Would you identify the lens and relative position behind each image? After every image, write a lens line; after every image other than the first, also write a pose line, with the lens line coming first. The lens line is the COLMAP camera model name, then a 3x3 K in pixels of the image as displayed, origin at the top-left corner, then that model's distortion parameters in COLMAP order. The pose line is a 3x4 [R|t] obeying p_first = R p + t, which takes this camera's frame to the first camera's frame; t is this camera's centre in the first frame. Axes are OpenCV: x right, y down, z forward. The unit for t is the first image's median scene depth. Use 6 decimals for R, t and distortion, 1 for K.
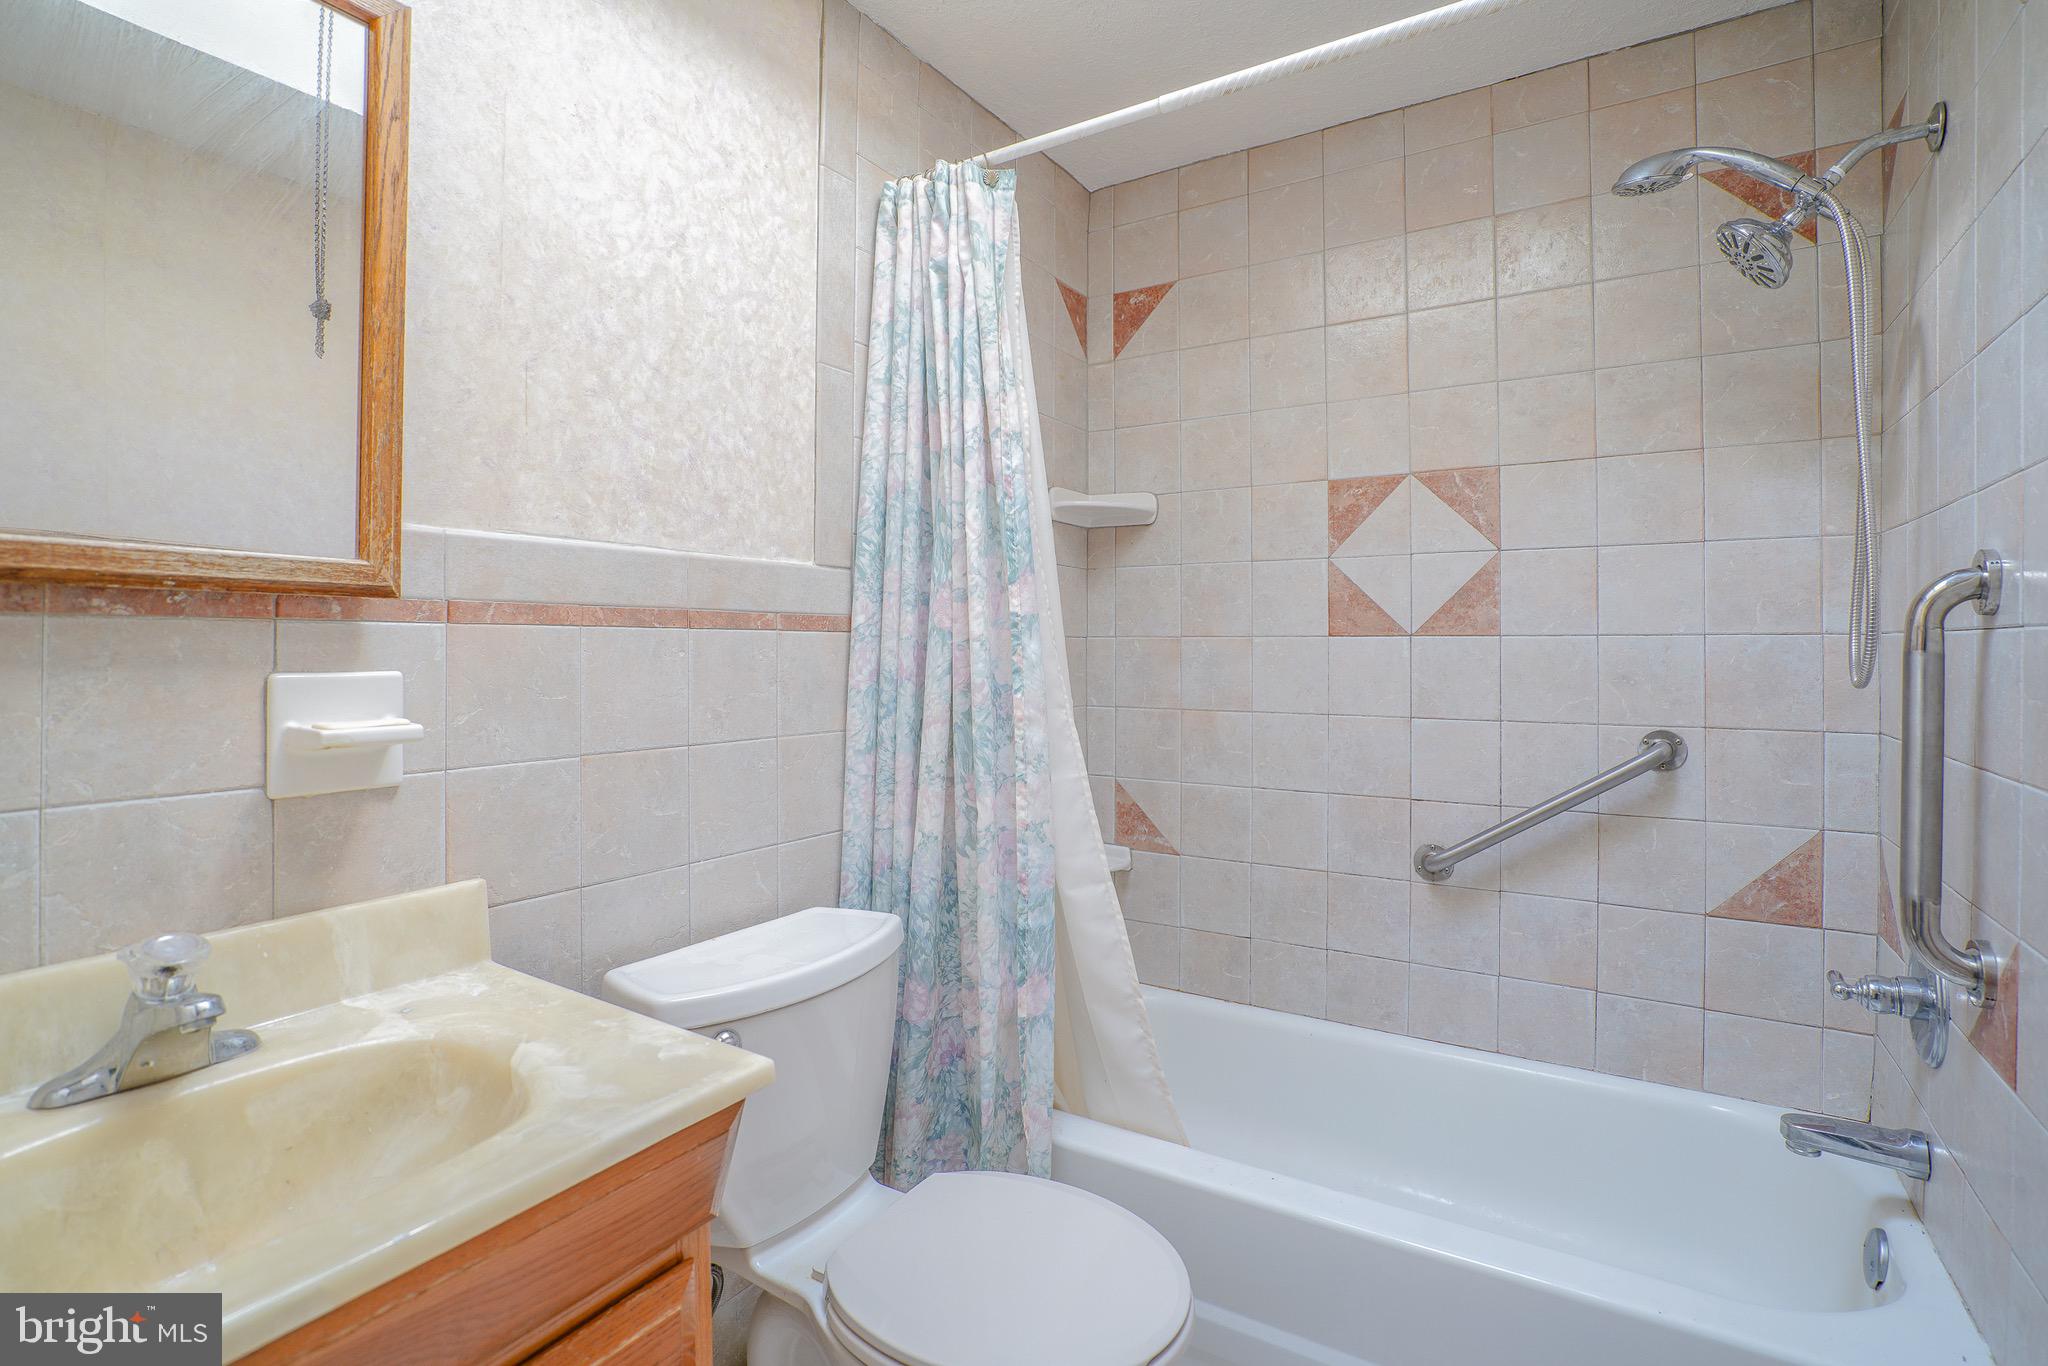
lens RADIAL K [[967.8, 0, 1016.5], [0, 967.8, 652.8], [0, 0, 1]] dist [-0.060675, 0.023802]
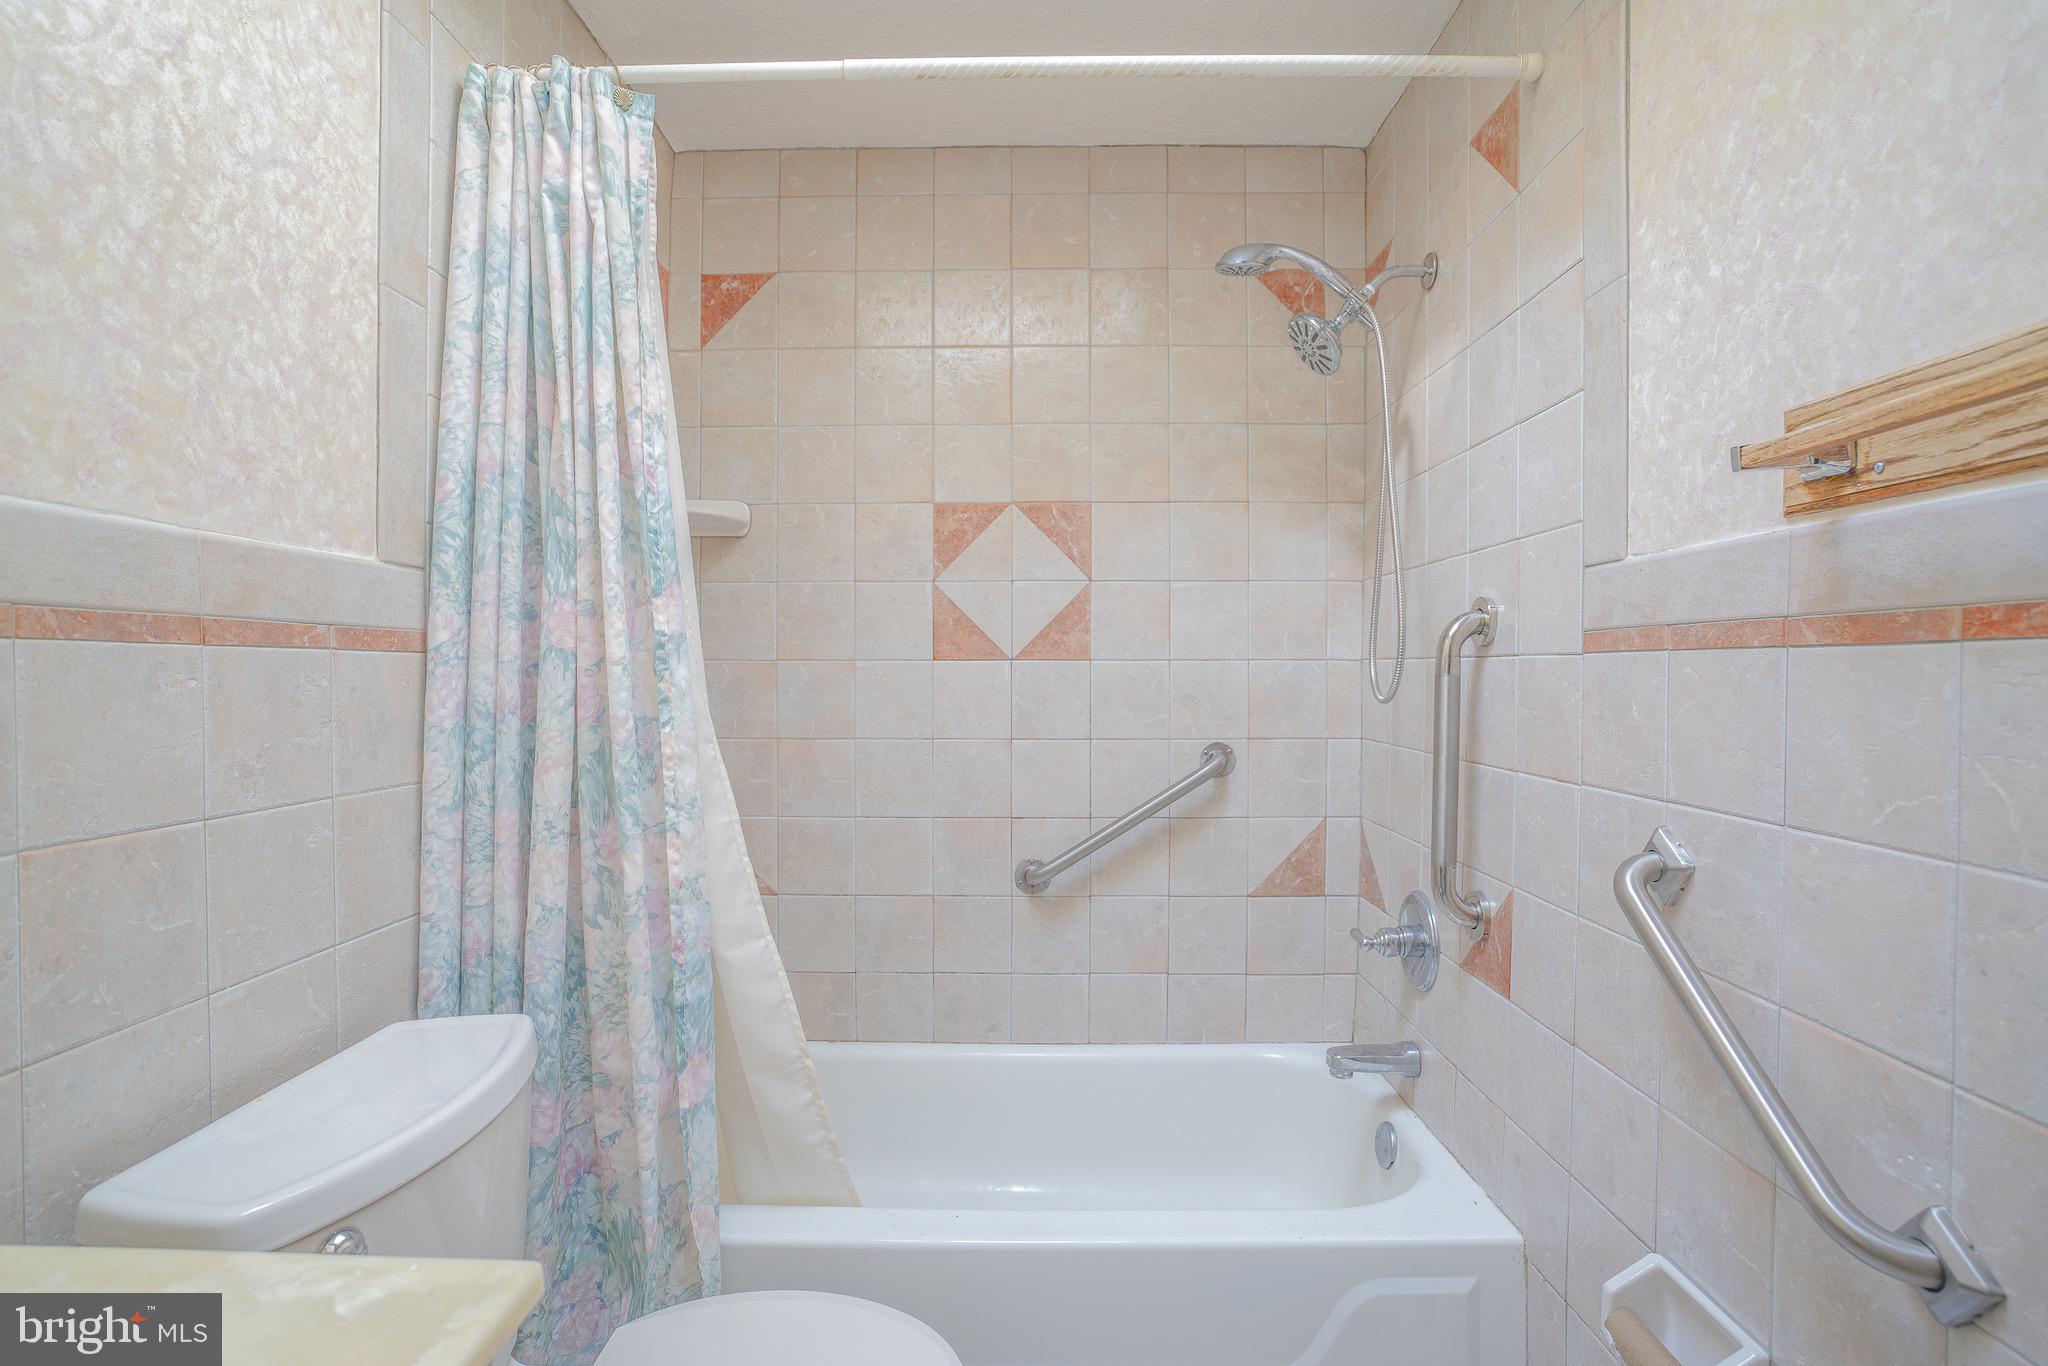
lens RADIAL K [[974.2, 0, 1026.8], [0, 974.2, 693.2], [0, 0, 1]] dist [-0.055165, 0.024333]
pose [[0.855274, -0.012804, 0.518019, -0.160272], [0.003582, 0.999817, 0.018798, -0.001914], [-0.518164, -0.014222, 0.855163, 0.116338]]
